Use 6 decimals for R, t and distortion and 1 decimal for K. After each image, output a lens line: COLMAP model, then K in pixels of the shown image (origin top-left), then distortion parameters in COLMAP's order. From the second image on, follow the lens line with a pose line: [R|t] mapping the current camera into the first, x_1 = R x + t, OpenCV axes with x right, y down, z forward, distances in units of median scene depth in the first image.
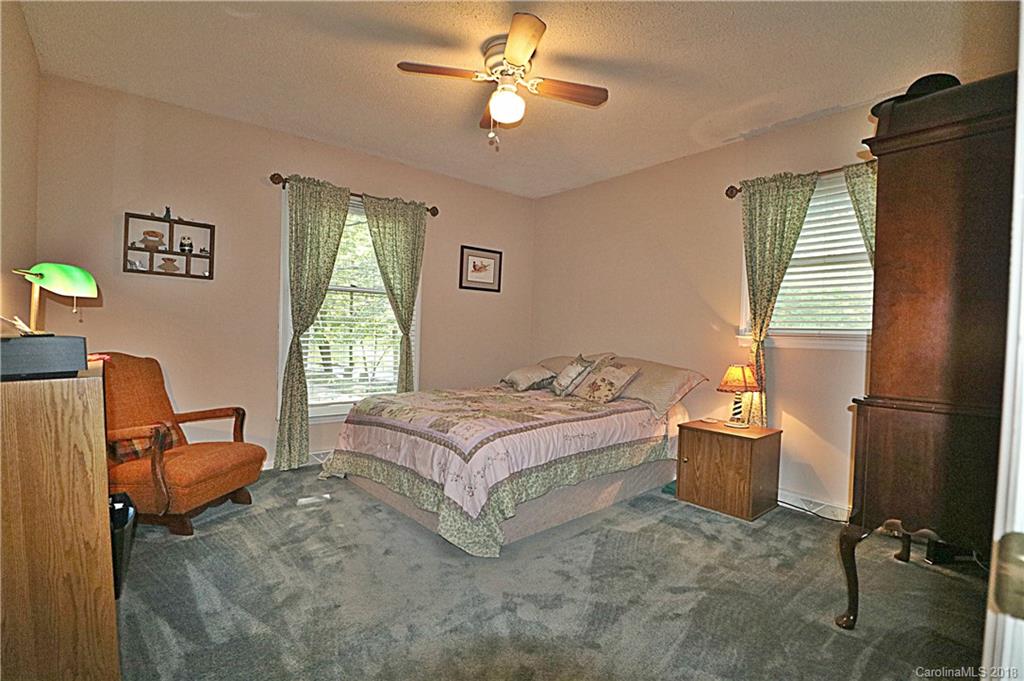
lens RADIAL K [[476.3, 0, 516.4], [0, 476.3, 341.2], [0, 0, 1]] dist [-0.008360, -0.005996]
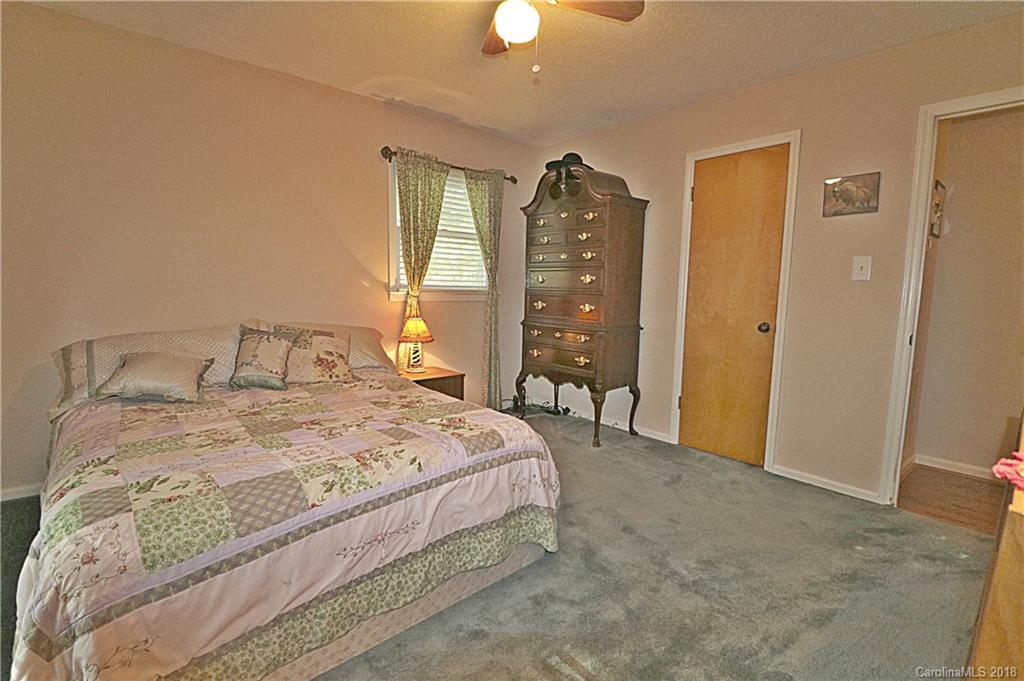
lens RADIAL K [[476.3, 0, 507.8], [0, 476.3, 345.7], [0, 0, 1]] dist [-0.008360, -0.005996]
pose [[-0.033699, -0.148092, 0.988399, -0.706064], [0.006327, 0.988910, 0.148384, -0.054808], [-0.999412, 0.011254, -0.032388, 0.849800]]
